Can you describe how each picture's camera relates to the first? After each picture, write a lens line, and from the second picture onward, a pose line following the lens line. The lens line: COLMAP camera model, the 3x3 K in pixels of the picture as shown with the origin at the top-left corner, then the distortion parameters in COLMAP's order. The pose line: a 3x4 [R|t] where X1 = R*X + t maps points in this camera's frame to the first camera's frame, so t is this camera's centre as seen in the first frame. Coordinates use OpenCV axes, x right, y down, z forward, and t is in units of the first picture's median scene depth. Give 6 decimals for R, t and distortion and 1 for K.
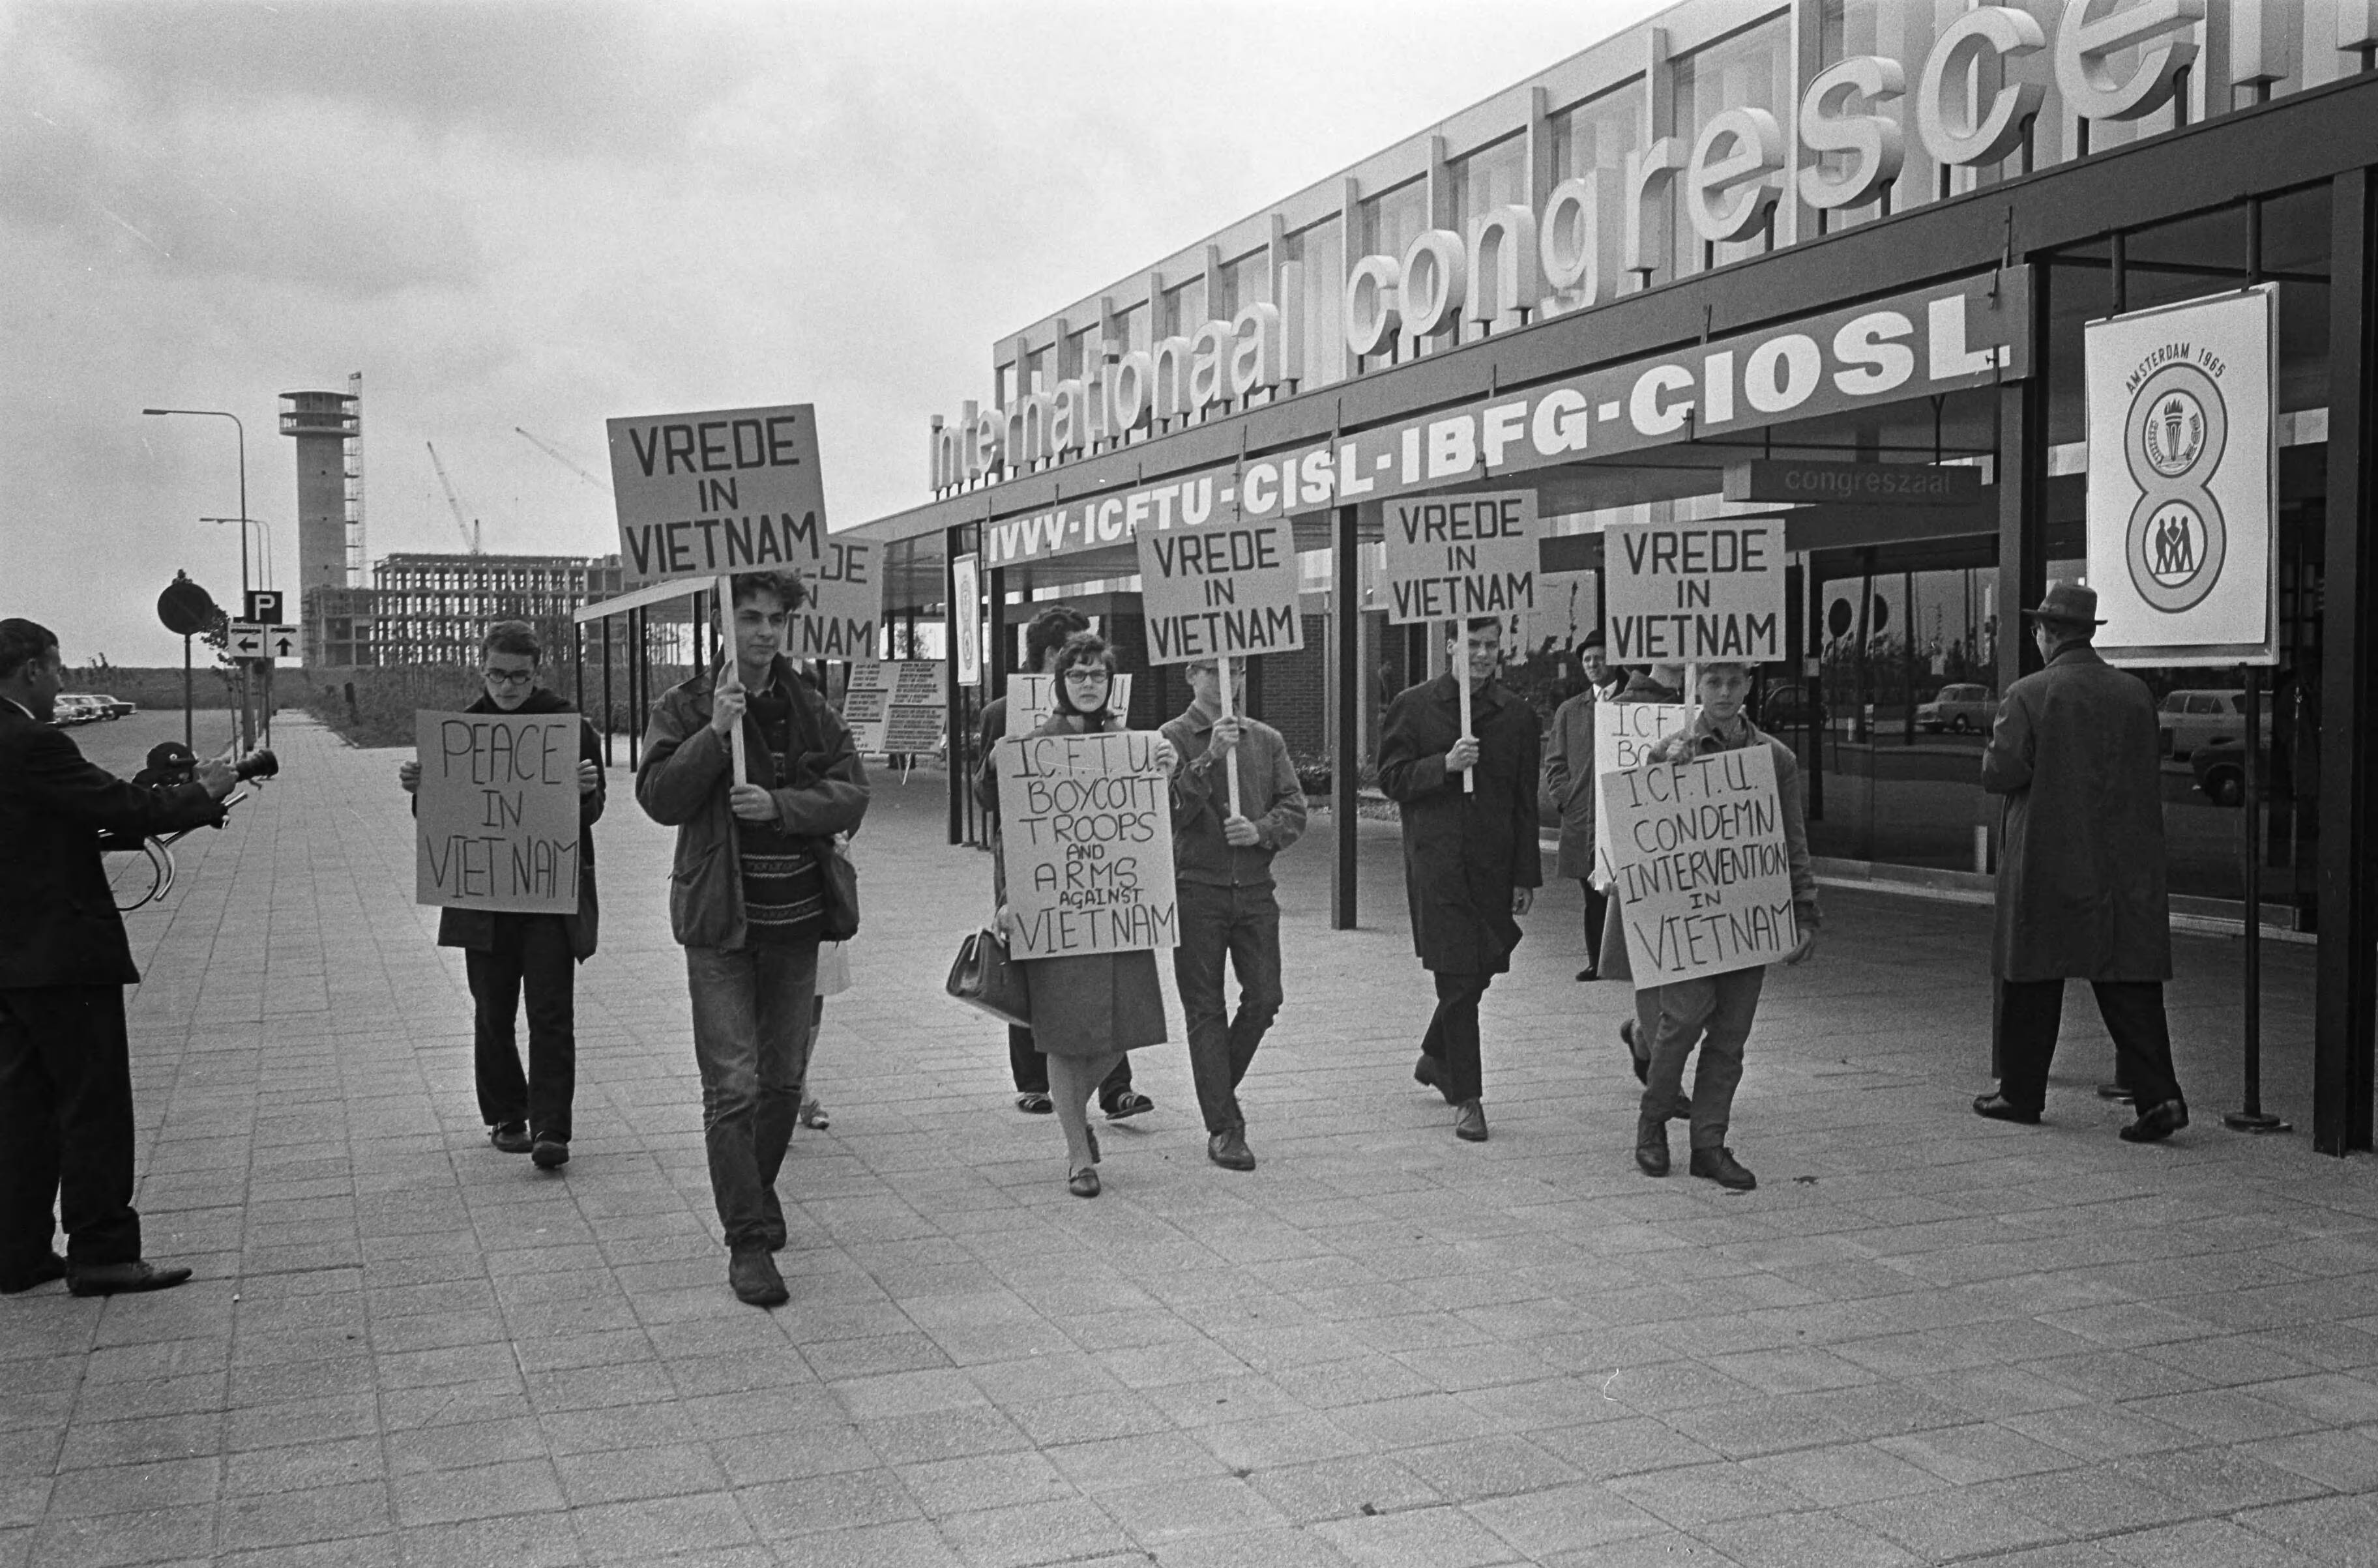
lens RADIAL K [[2324.2, 0, 1194.6], [0, 2324.2, 775.3], [0, 0, 1]] dist [0.017525, 0.000000]
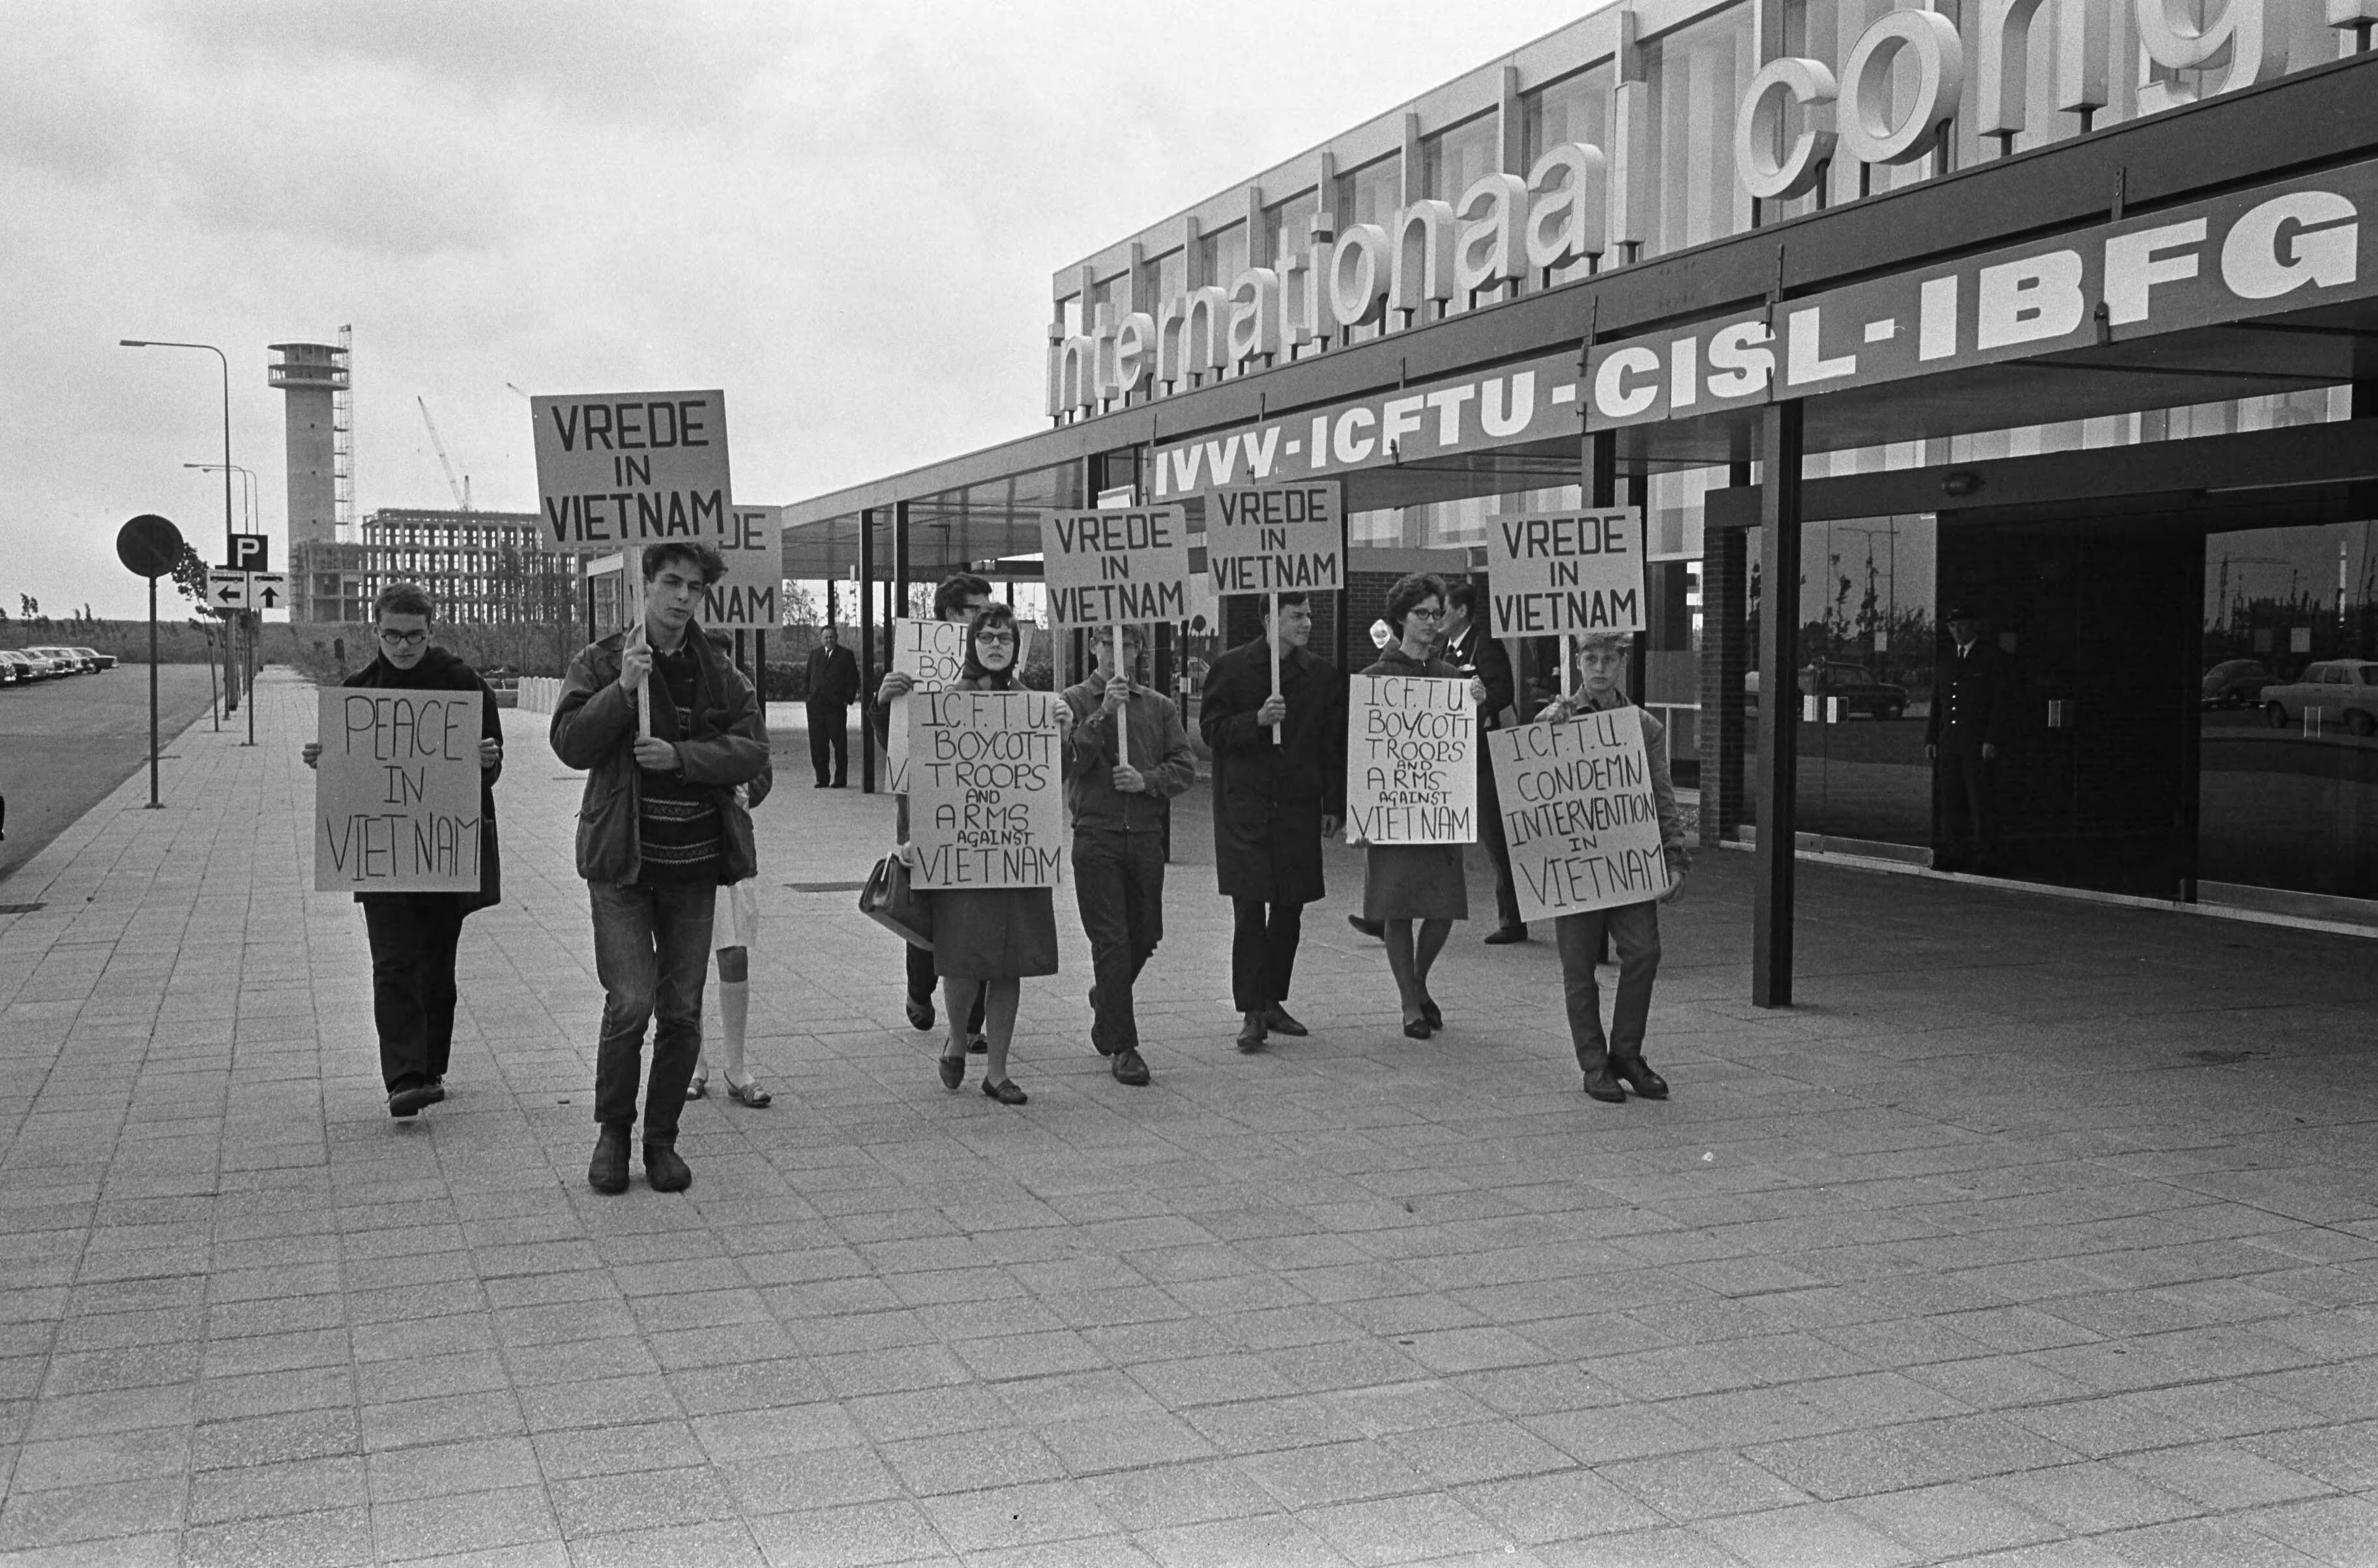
lens RADIAL K [[2324.2, 0, 1183.8], [0, 2324.2, 792.6], [0, 0, 1]] dist [0.017525, 0.000000]
pose [[0.999903, 0.013917, 0.000990, -0.039711], [-0.013935, 0.999679, 0.021147, -0.003753], [-0.000695, -0.021159, 0.999776, 0.103840]]
